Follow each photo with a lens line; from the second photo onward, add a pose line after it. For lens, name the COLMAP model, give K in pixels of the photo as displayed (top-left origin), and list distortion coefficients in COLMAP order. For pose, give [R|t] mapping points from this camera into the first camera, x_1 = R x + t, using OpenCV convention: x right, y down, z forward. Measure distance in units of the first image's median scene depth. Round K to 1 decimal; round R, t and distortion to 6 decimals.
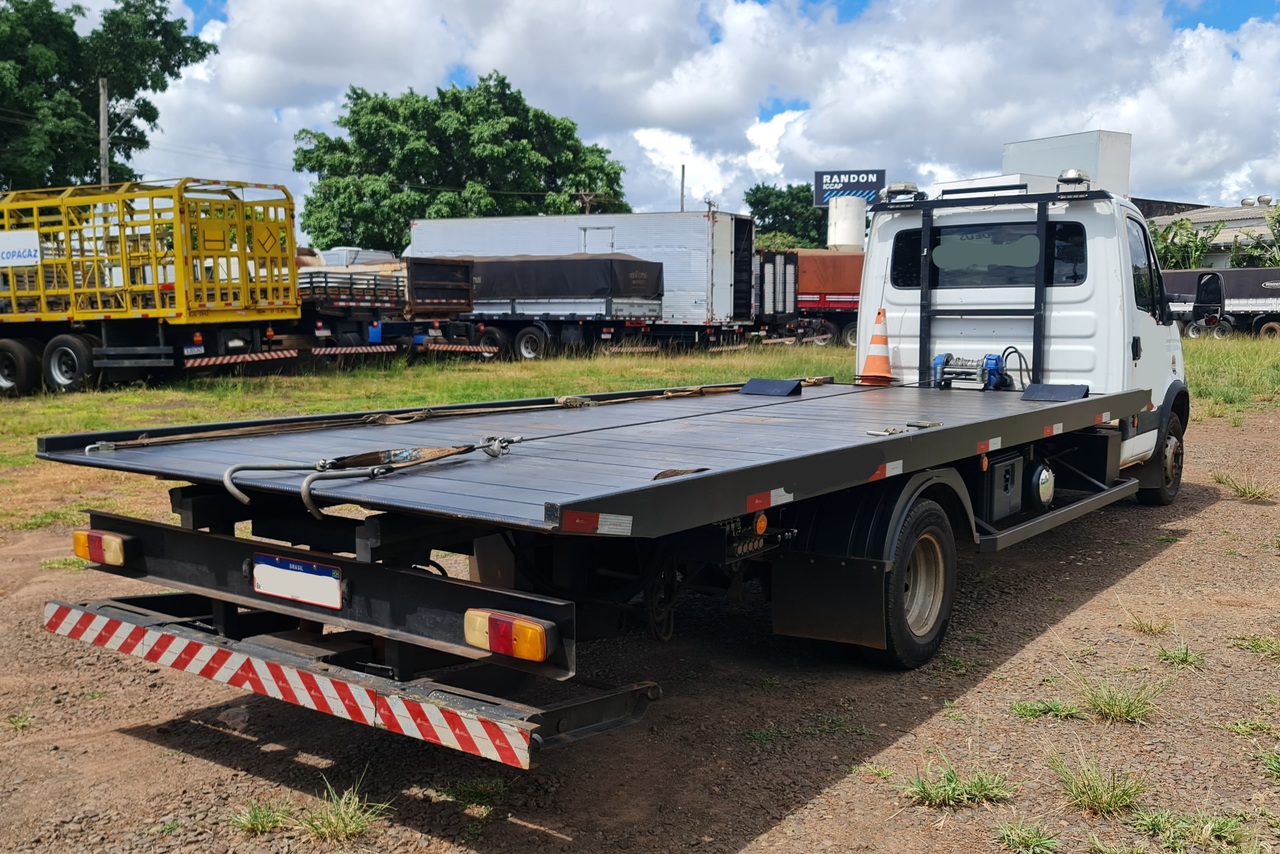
lens RADIAL K [[1283.6, 0, 653.2], [0, 1283.6, 409.7], [0, 0, 1]] dist [0.039376, 0.016237]
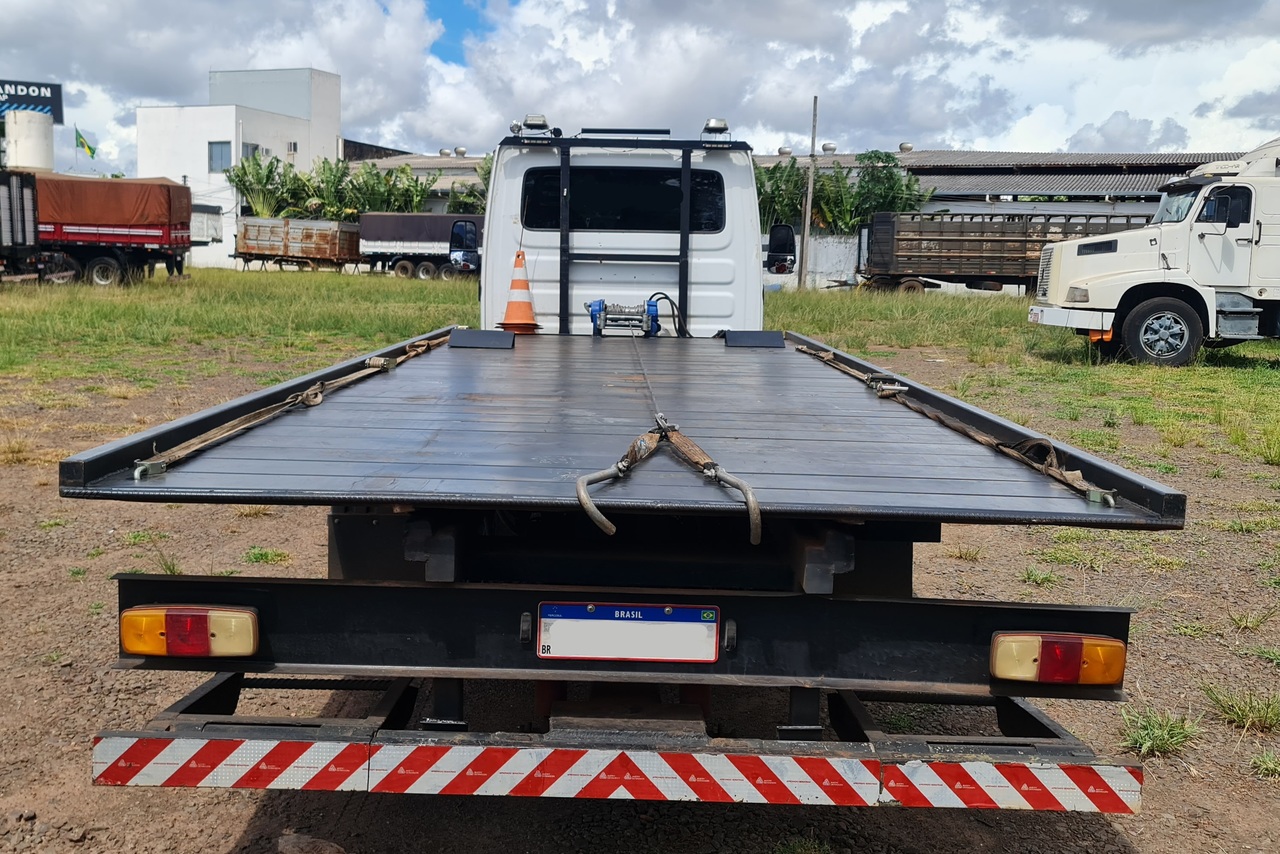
lens RADIAL K [[1283.6, 0, 653.2], [0, 1283.6, 409.7], [0, 0, 1]] dist [0.039376, 0.016237]
pose [[0.801104, -0.054045, 0.596080, -0.310018], [0.025306, 0.998083, 0.056484, -0.014020], [-0.597990, -0.030165, 0.800936, 0.192819]]
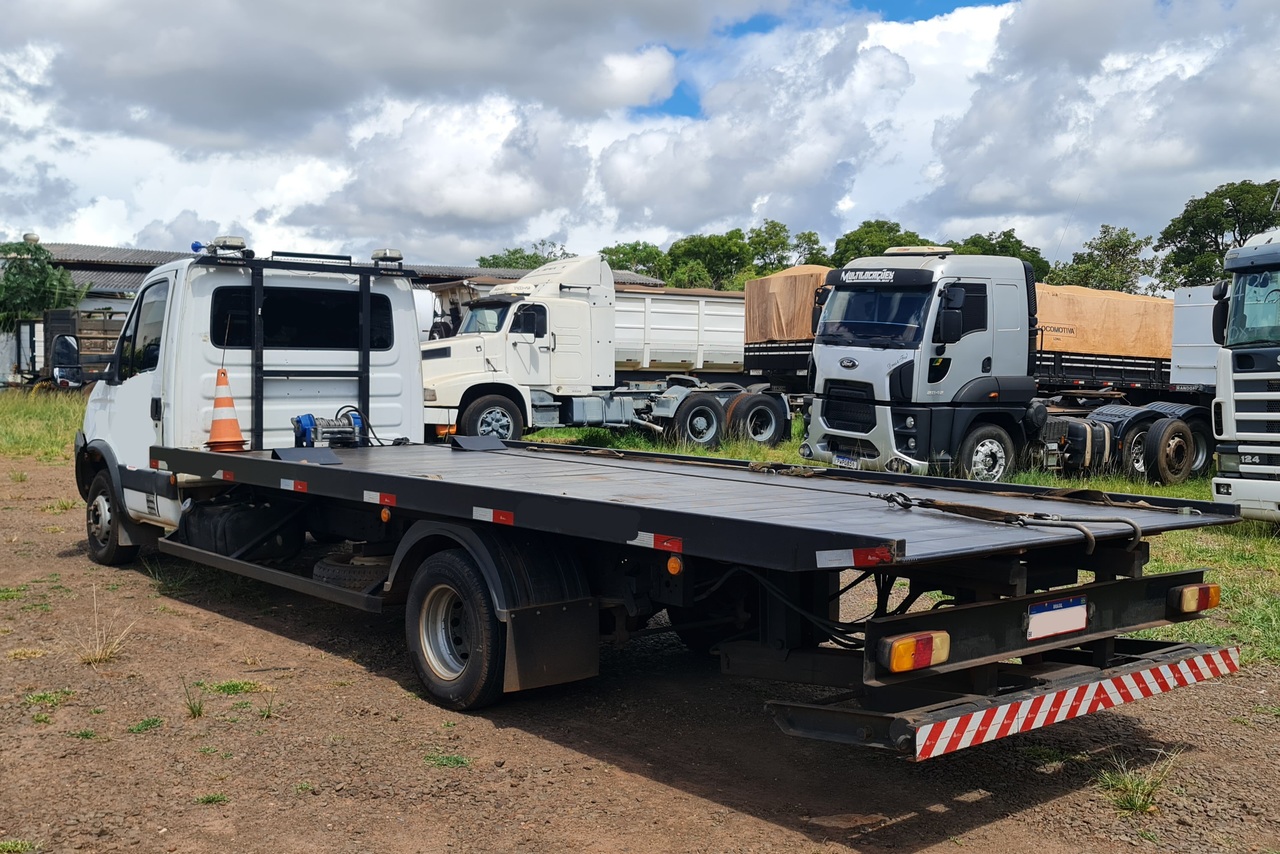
lens RADIAL K [[1283.6, 0, 653.2], [0, 1283.6, 409.7], [0, 0, 1]] dist [0.039376, 0.016237]
pose [[0.212752, -0.029630, 0.976657, -0.683338], [0.061806, 0.997947, 0.016813, -0.045623], [-0.975149, 0.056786, 0.214147, 0.497598]]
